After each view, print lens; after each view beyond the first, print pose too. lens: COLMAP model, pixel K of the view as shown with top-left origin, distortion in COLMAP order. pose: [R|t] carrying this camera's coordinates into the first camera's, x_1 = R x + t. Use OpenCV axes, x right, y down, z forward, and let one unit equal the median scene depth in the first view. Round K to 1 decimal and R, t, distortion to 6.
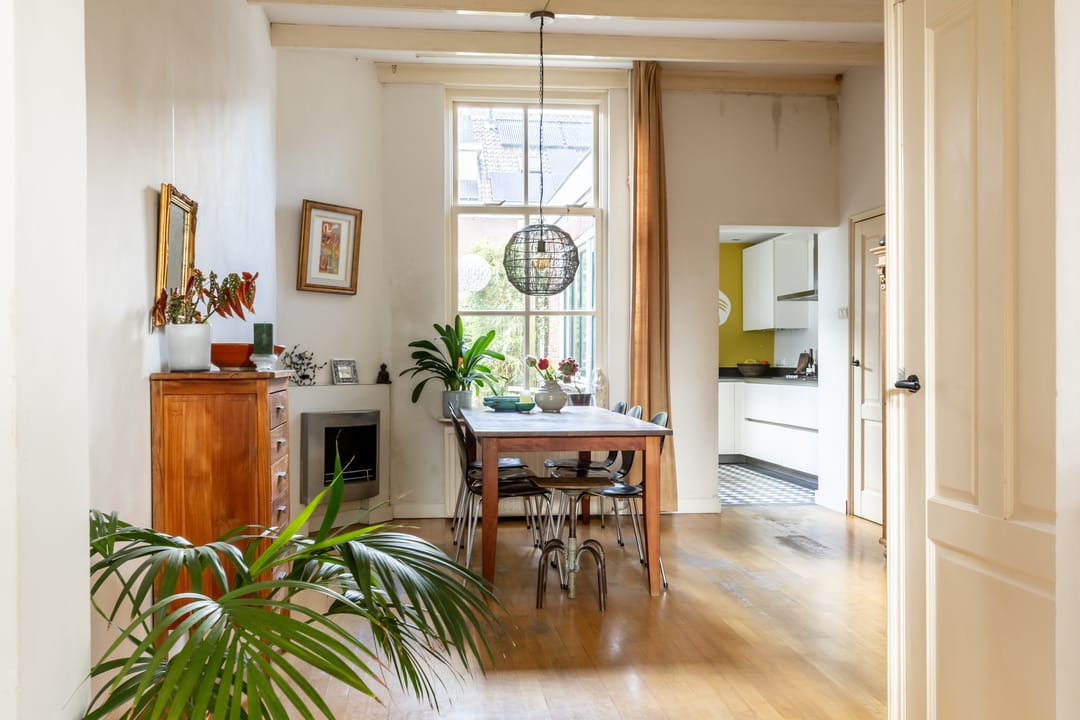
lens RADIAL K [[966.8, 0, 539.3], [0, 966.8, 351.0], [0, 0, 1]] dist [-0.009002, -0.012025]
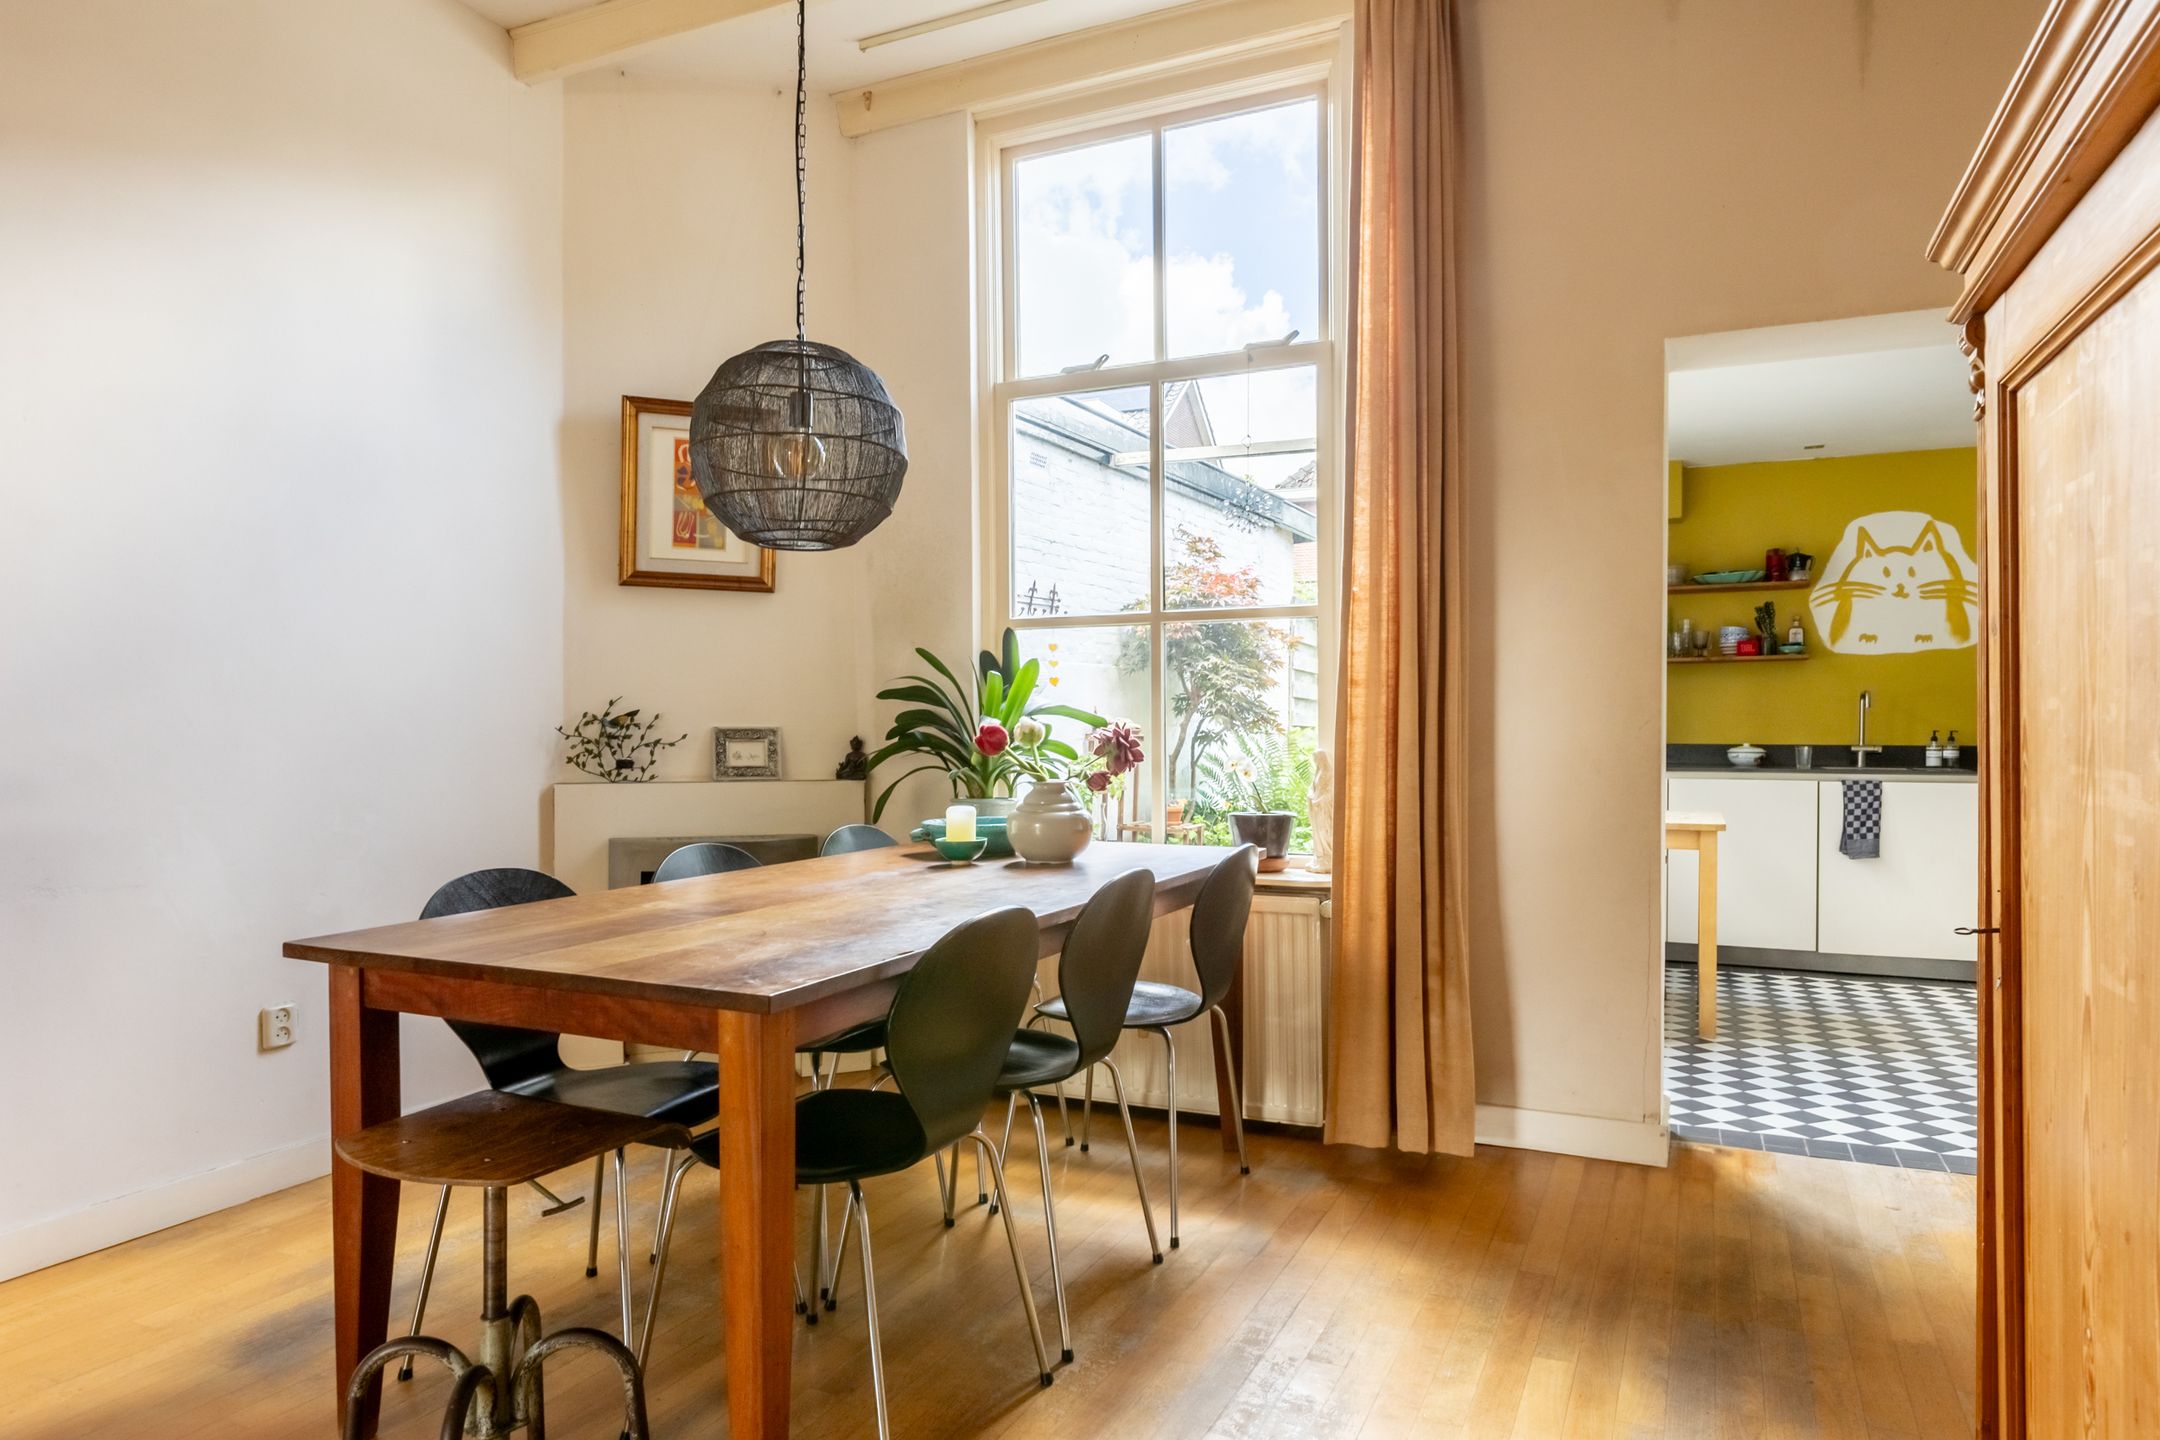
lens RADIAL K [[1336.8, 0, 1091.9], [0, 1336.8, 737.9], [0, 0, 1]] dist [-0.004765, -0.000273]
pose [[0.851895, 0.004608, -0.523692, 0.280396], [0.004743, 0.999852, 0.016513, 0.003394], [0.523691, -0.016551, 0.851748, 0.510117]]
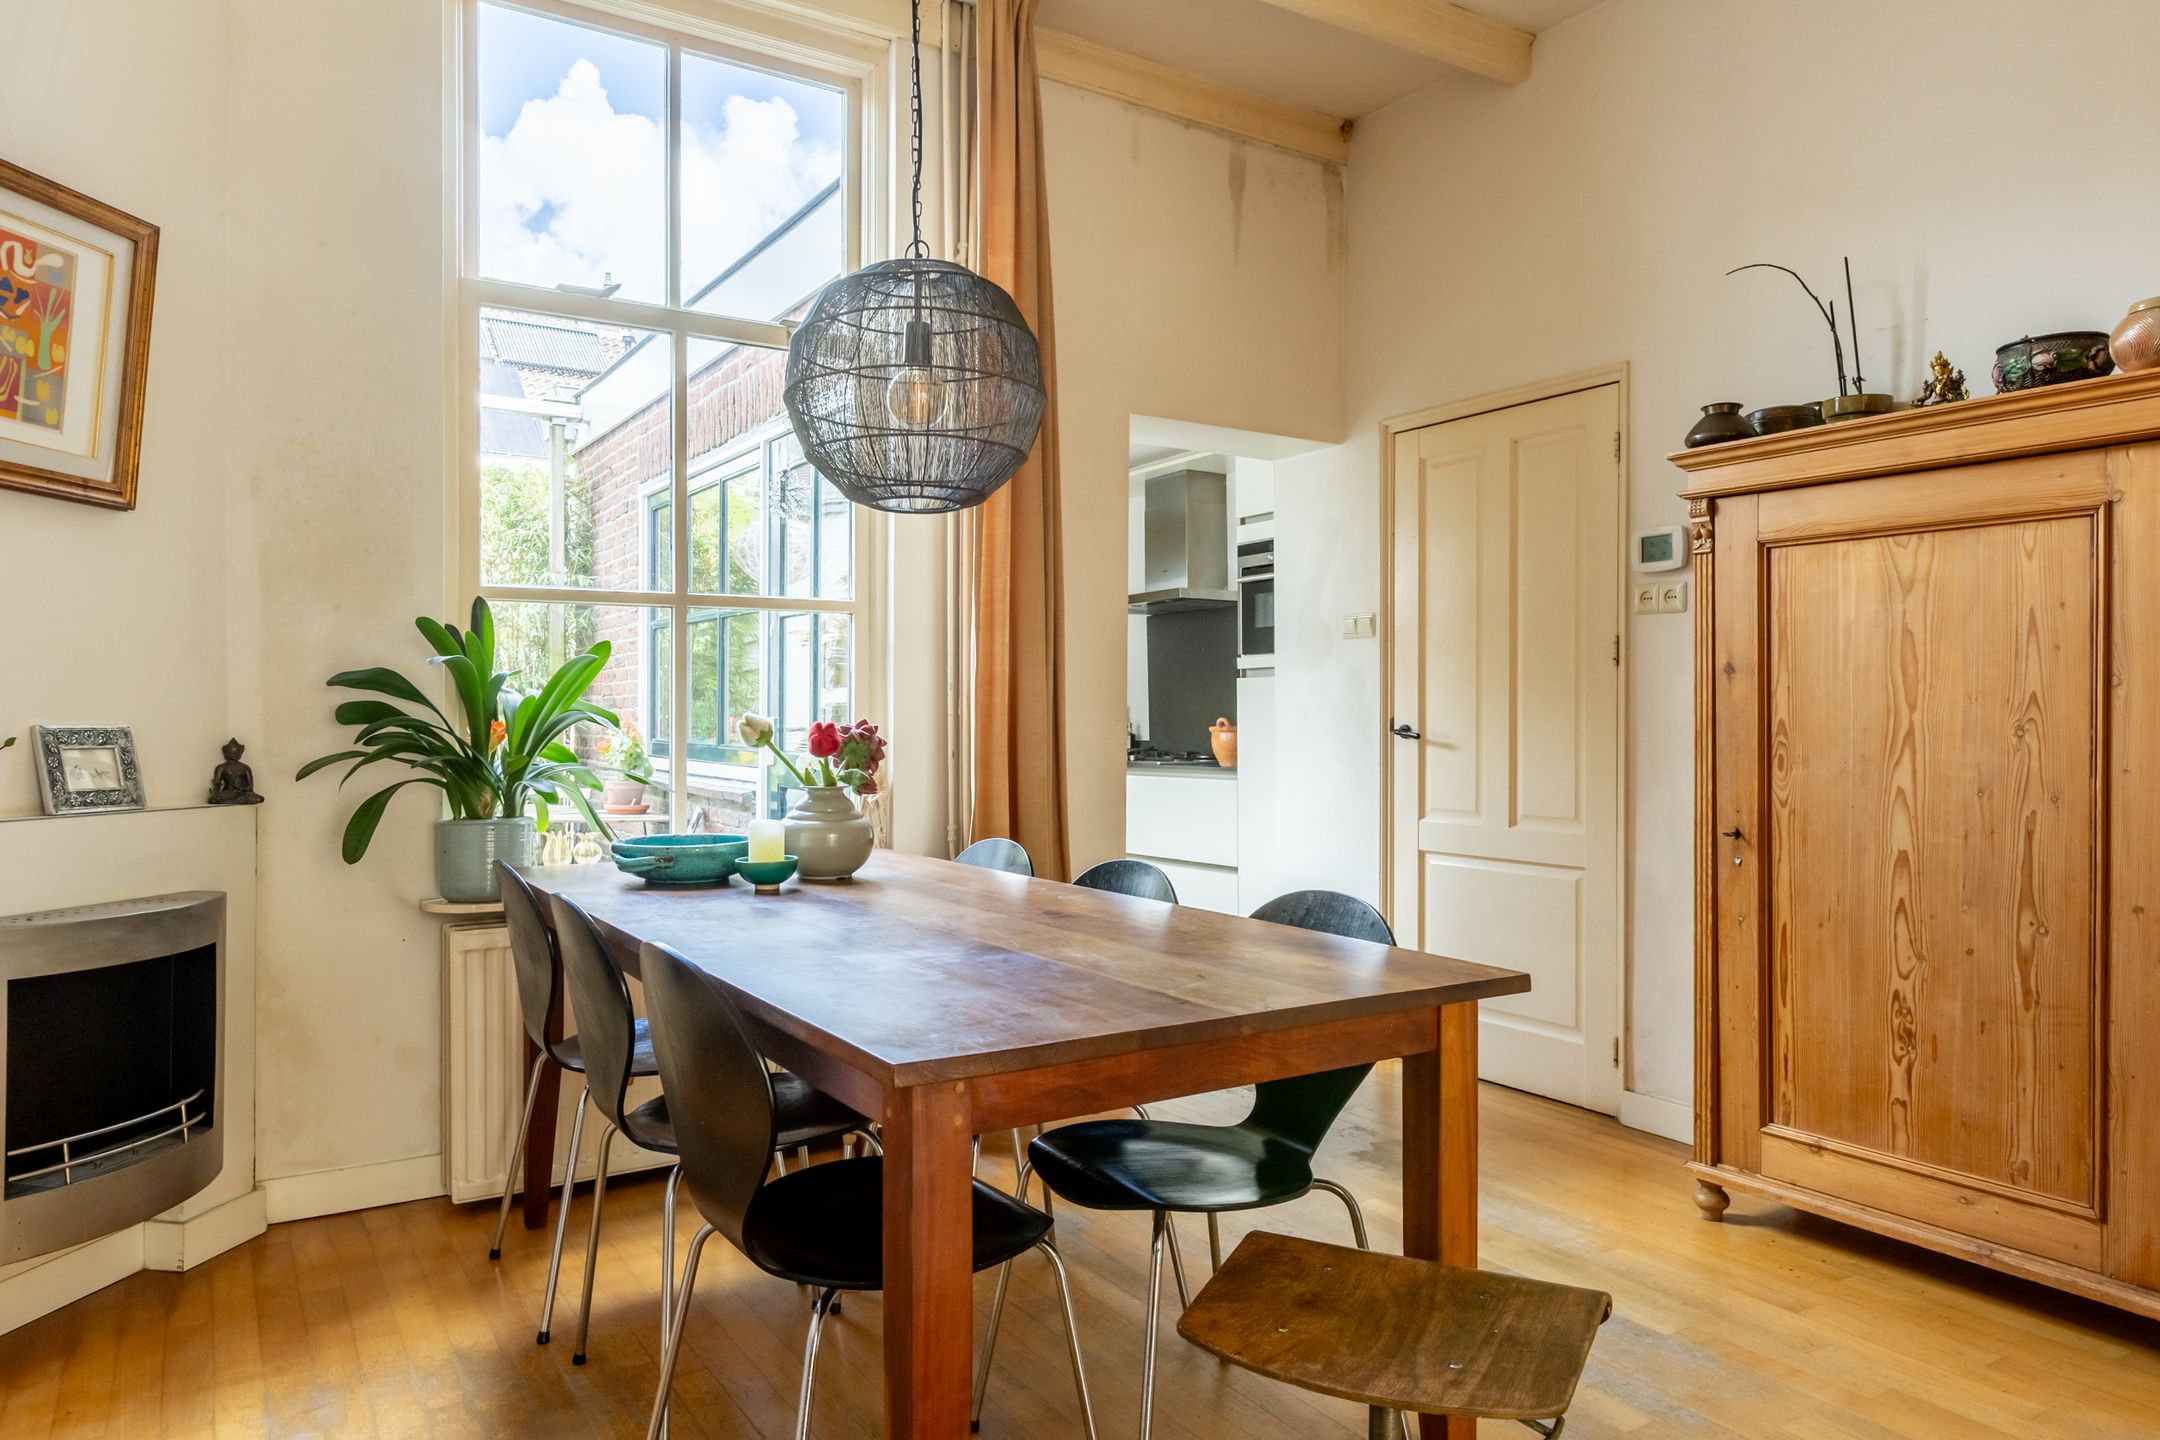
lens RADIAL K [[1377.9, 0, 1064.5], [0, 1377.9, 714.6], [0, 0, 1]] dist [0.000768, 0.000628]
pose [[0.901067, 0.001469, 0.433677, -0.112896], [-0.002880, 0.999992, 0.002595, 0.002872], [-0.433670, -0.003587, 0.901064, 0.481576]]
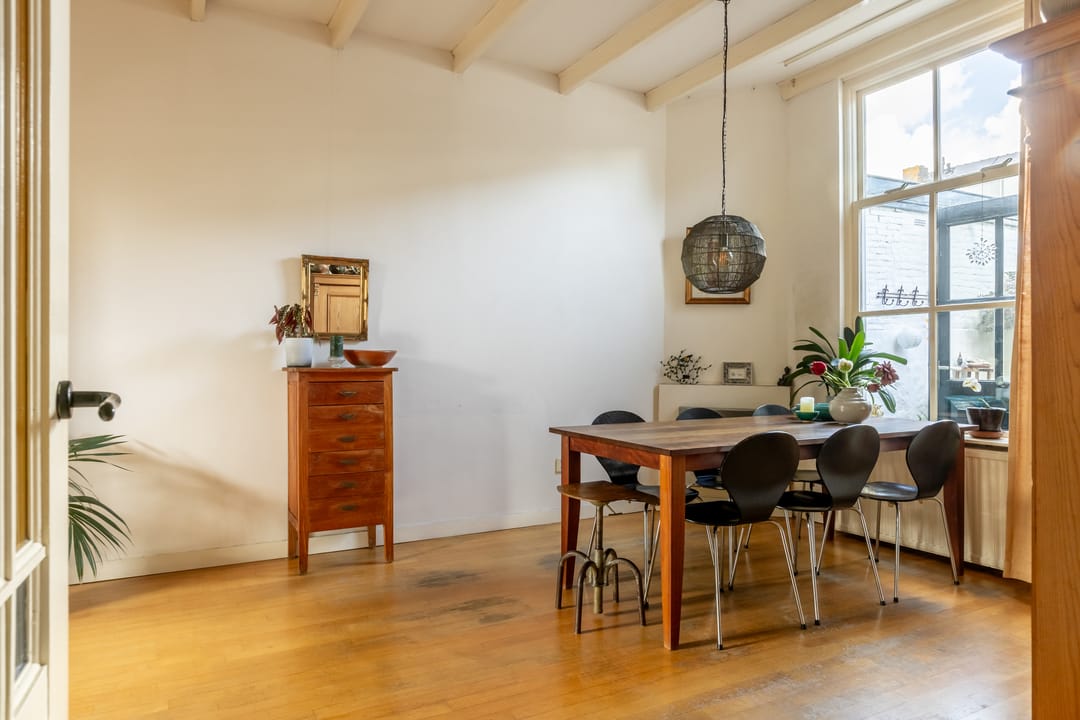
lens RADIAL K [[688.9, 0, 532.2], [0, 688.9, 357.3], [0, 0, 1]] dist [0.000768, 0.000628]
pose [[0.363468, -0.000735, -0.931606, 0.440986], [0.001796, 0.999998, -0.000088, 0.002258], [0.931605, -0.001641, 0.363469, 0.473165]]
